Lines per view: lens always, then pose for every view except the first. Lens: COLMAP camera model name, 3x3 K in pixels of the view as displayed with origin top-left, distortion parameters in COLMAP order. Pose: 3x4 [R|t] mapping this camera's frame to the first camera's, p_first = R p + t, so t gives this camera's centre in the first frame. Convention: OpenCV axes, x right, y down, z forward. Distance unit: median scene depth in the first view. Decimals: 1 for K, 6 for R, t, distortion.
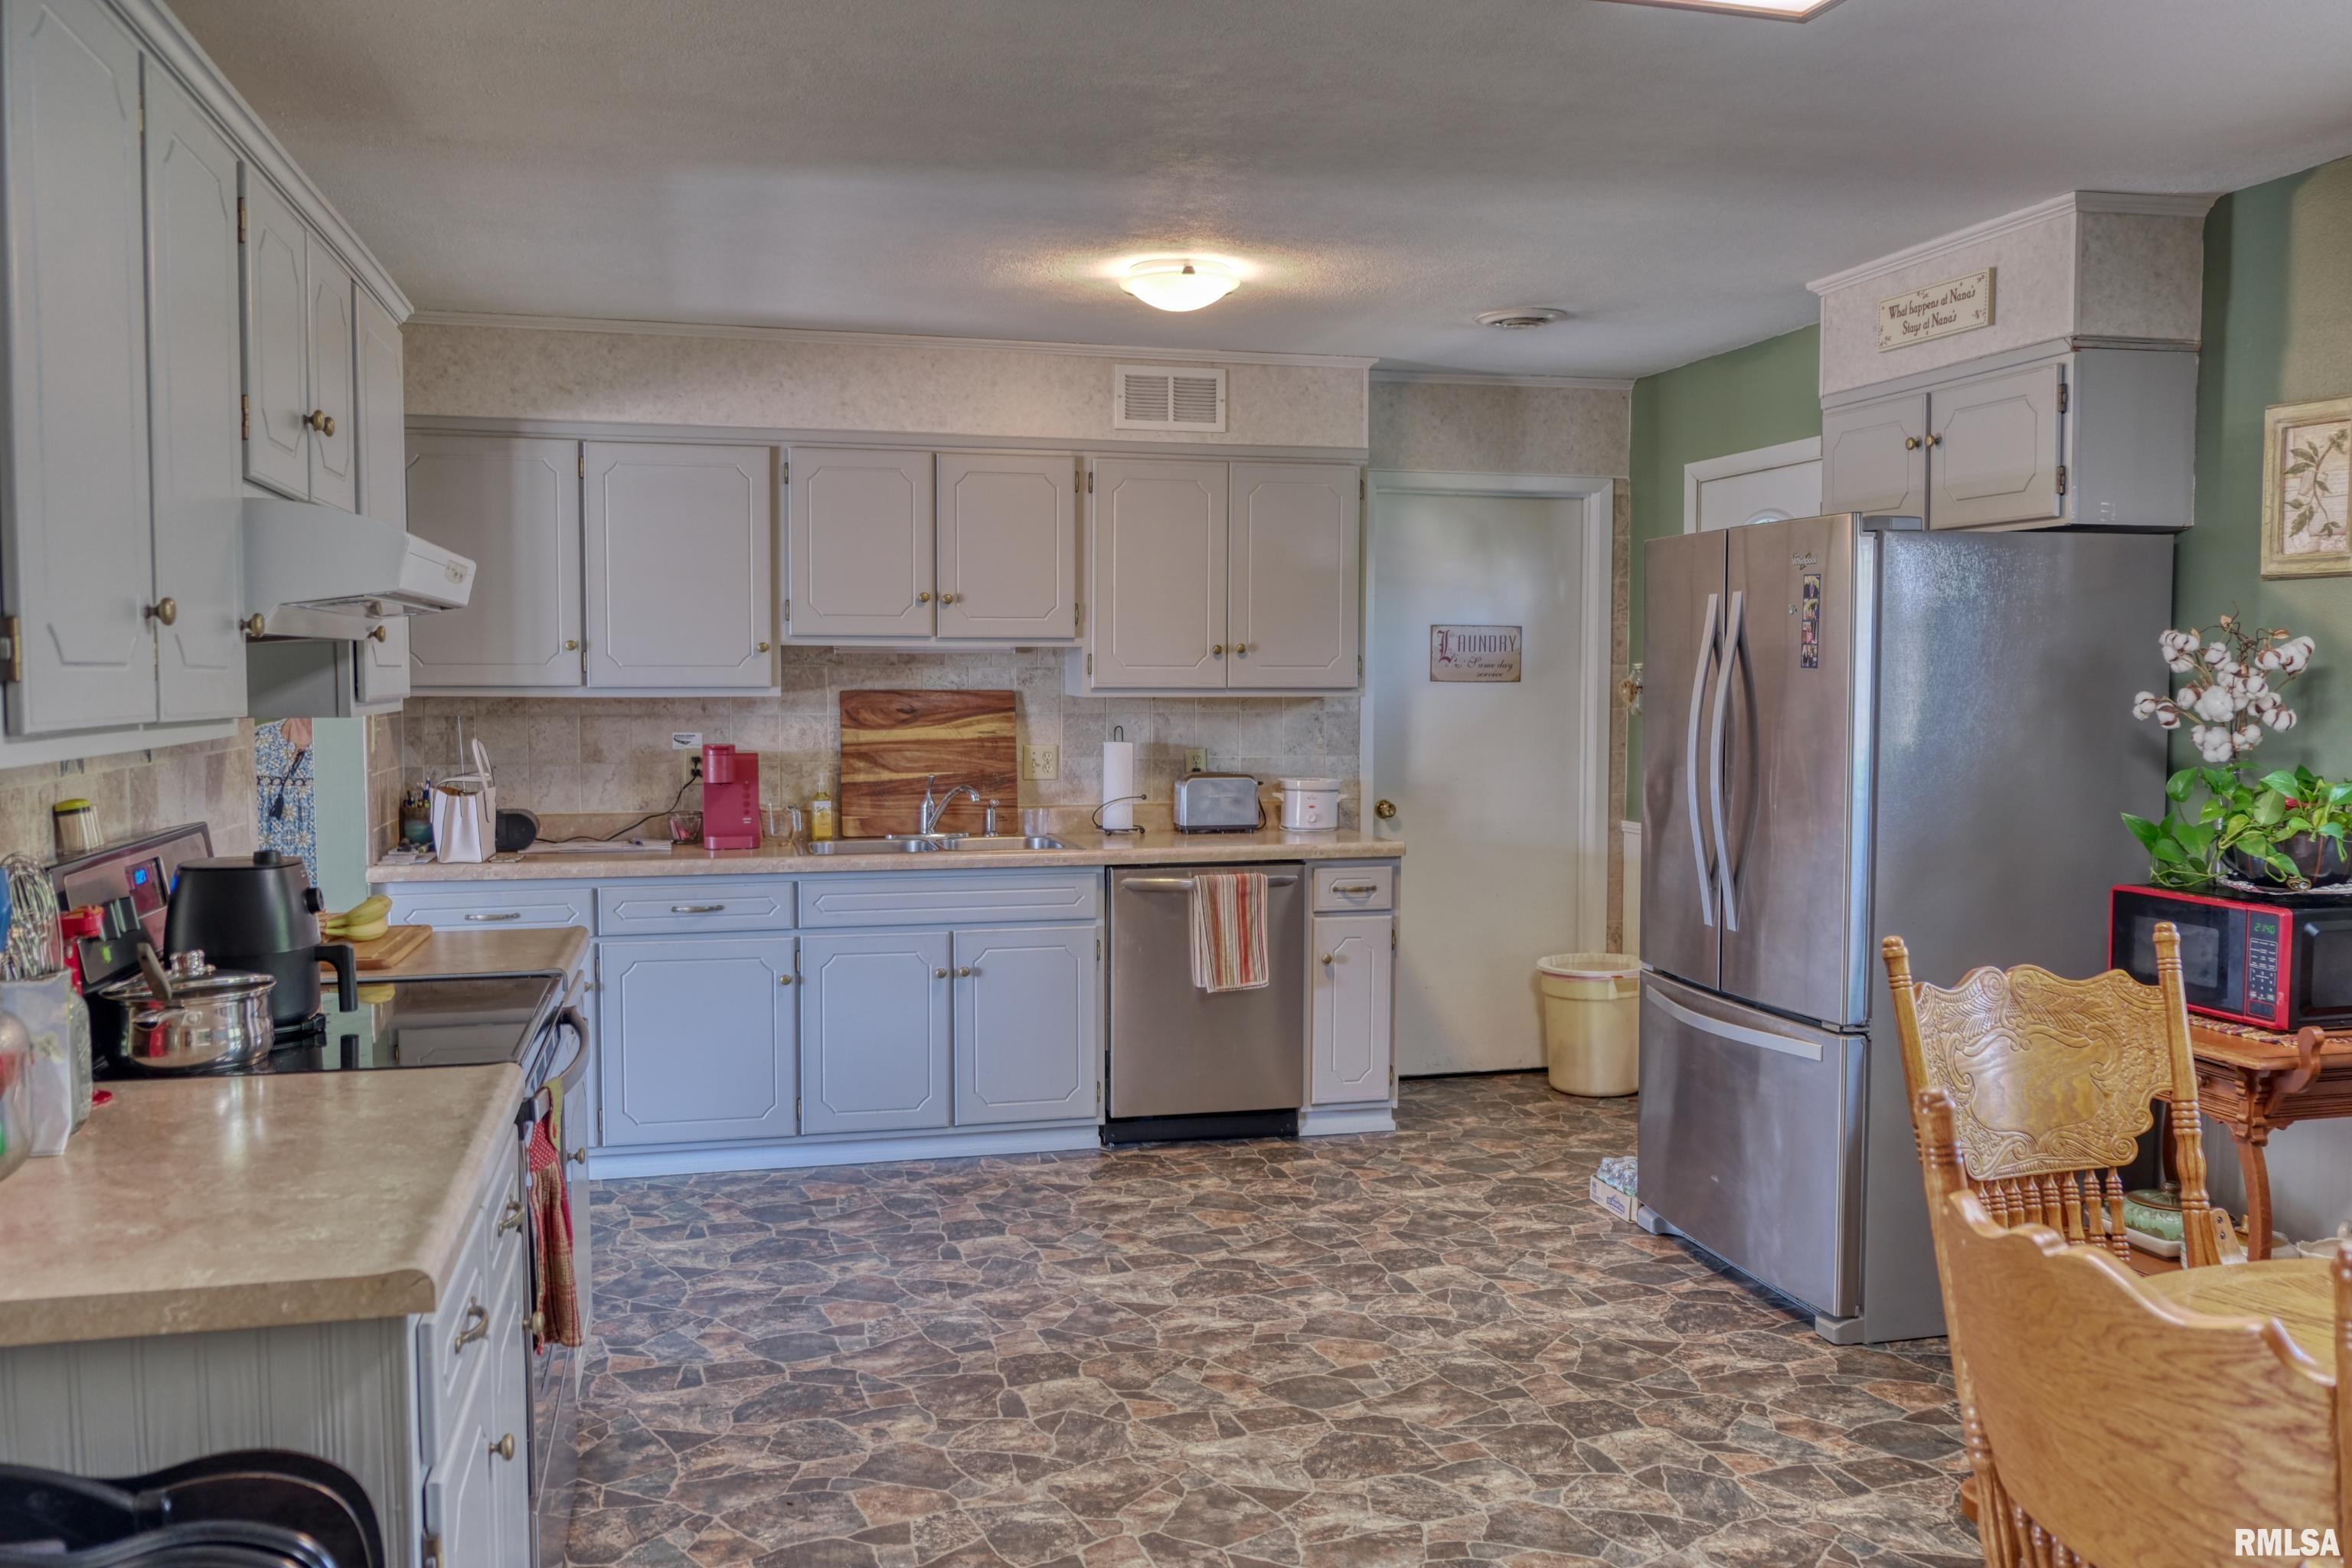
lens RADIAL K [[1808.0, 0, 1176.0], [0, 1808.0, 784.0], [0, 0, 1]] dist [-0.030833, 0.009439]
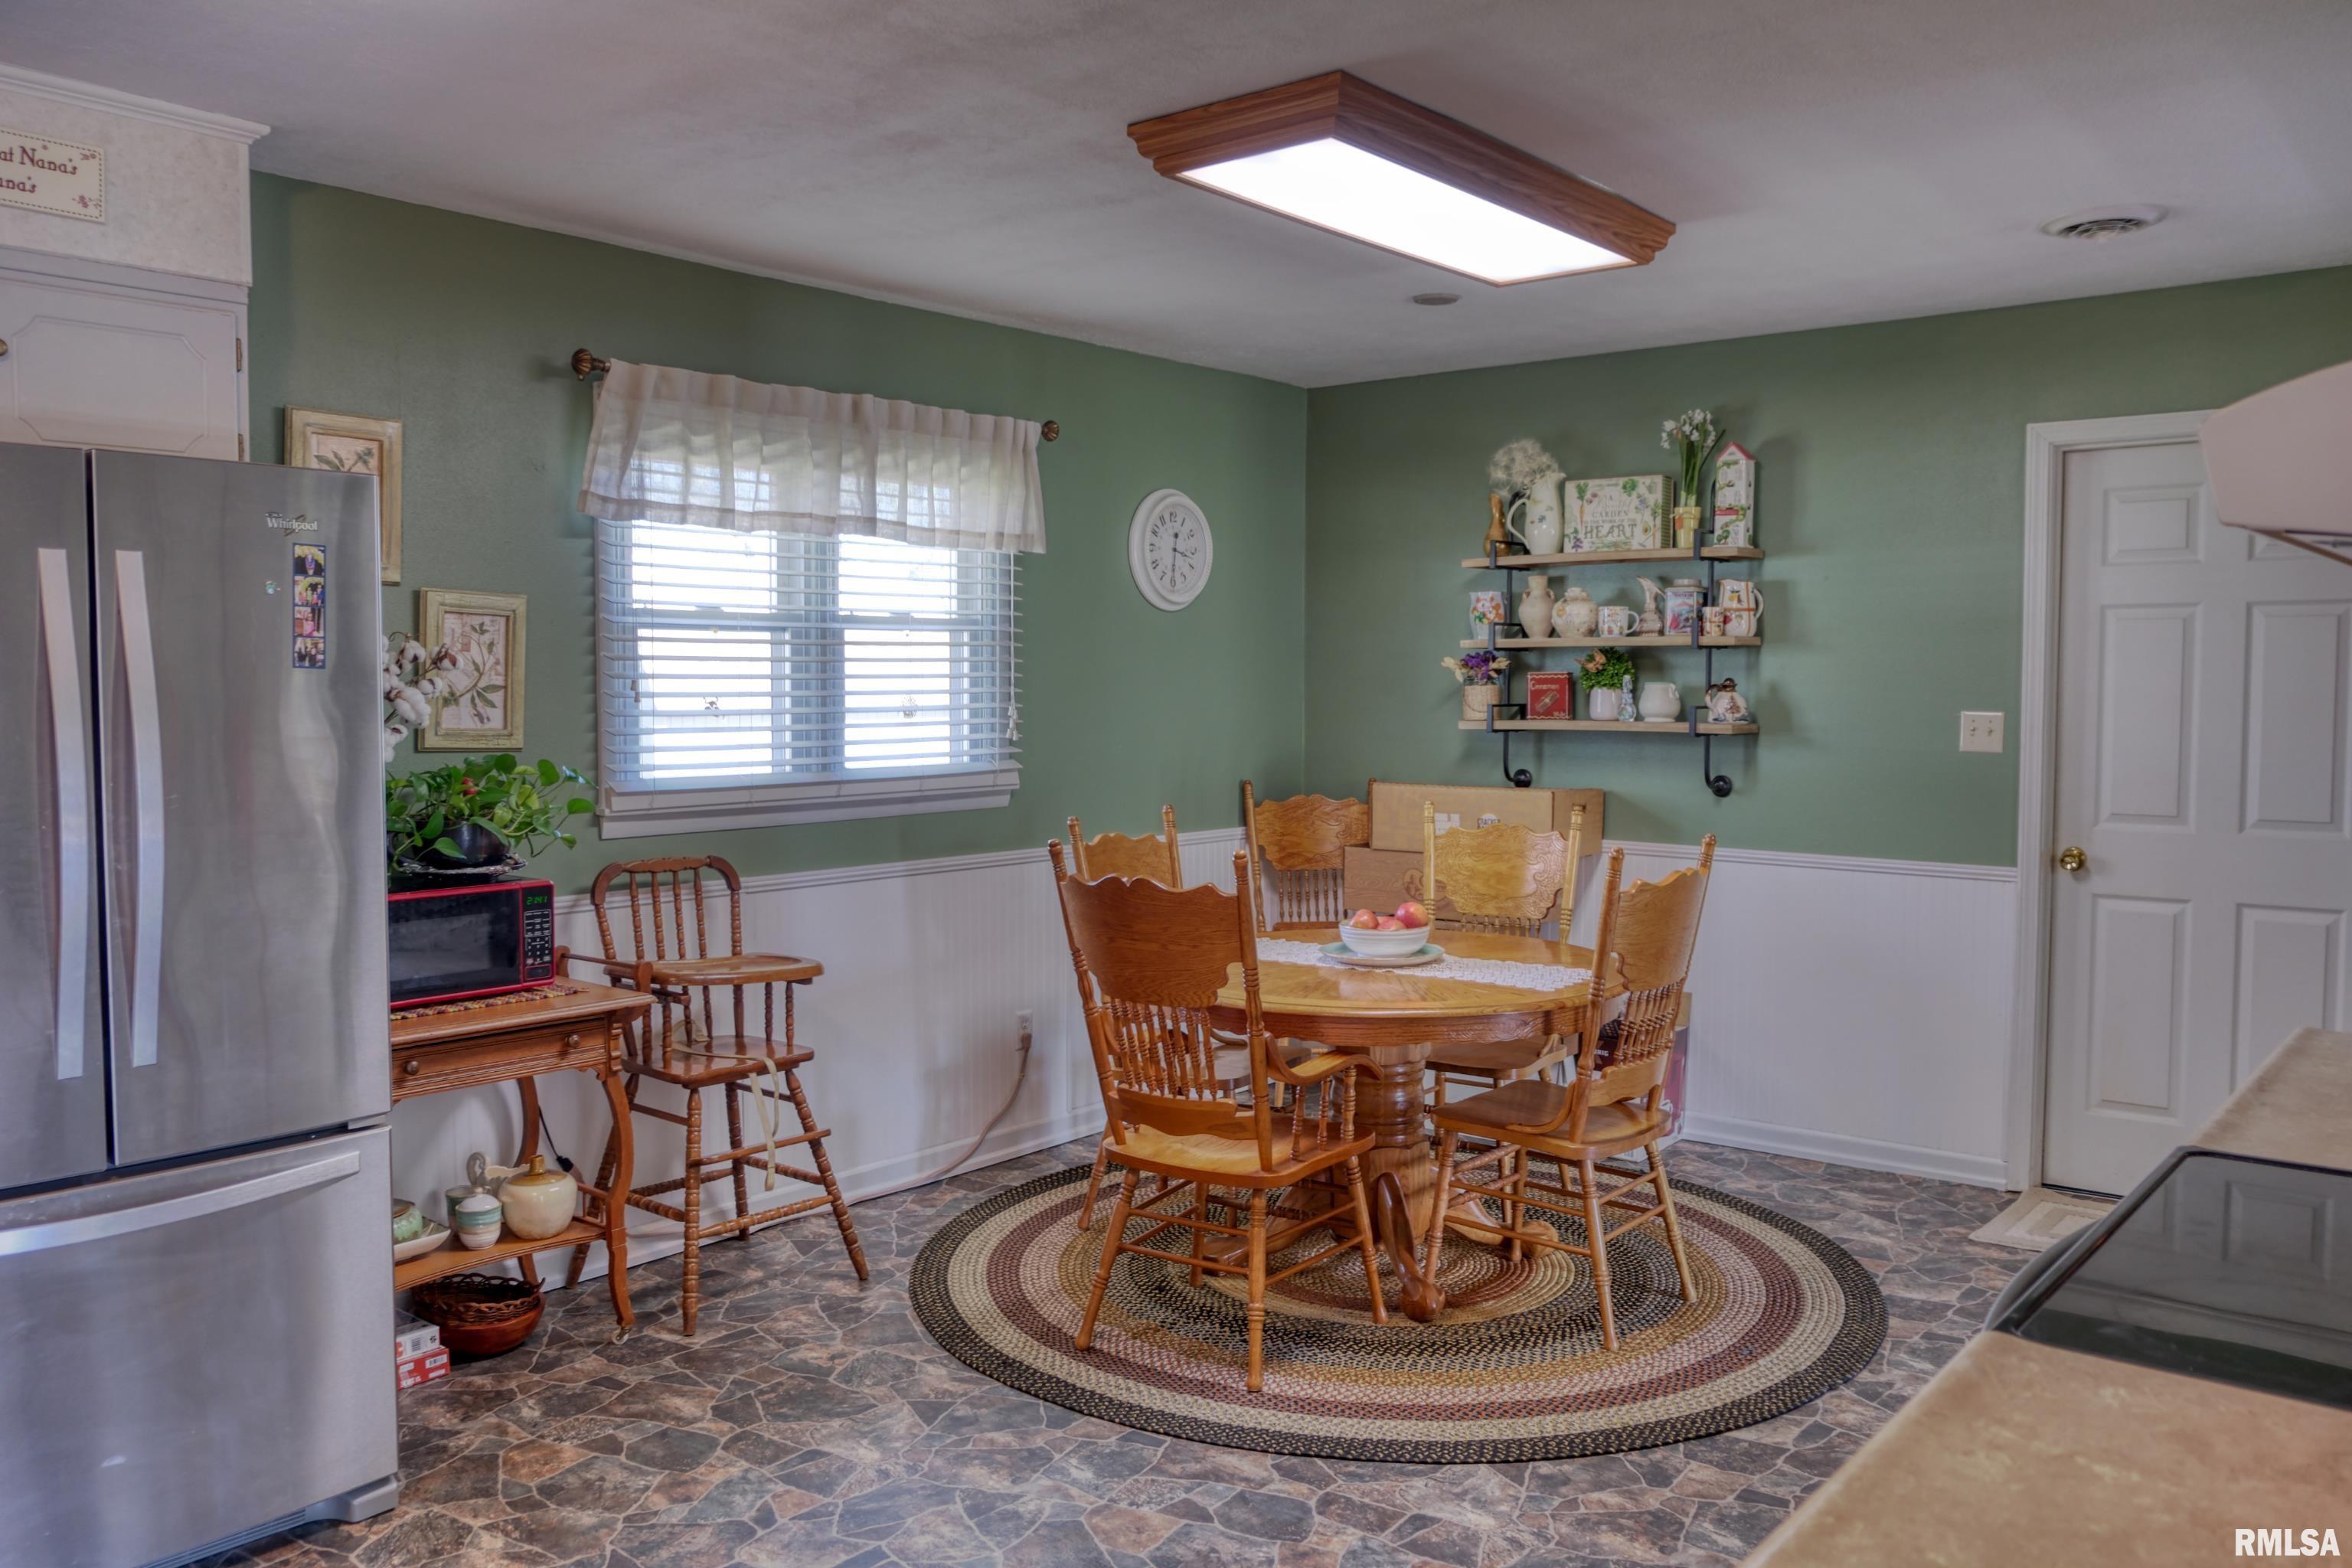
lens RADIAL K [[1808.0, 0, 1176.0], [0, 1808.0, 784.0], [0, 0, 1]] dist [-0.030833, 0.009439]
pose [[-0.583686, -0.049459, 0.810472, -0.504053], [0.049026, 0.994176, 0.095977, -0.075493], [-0.810498, 0.095754, -0.577862, 1.222300]]
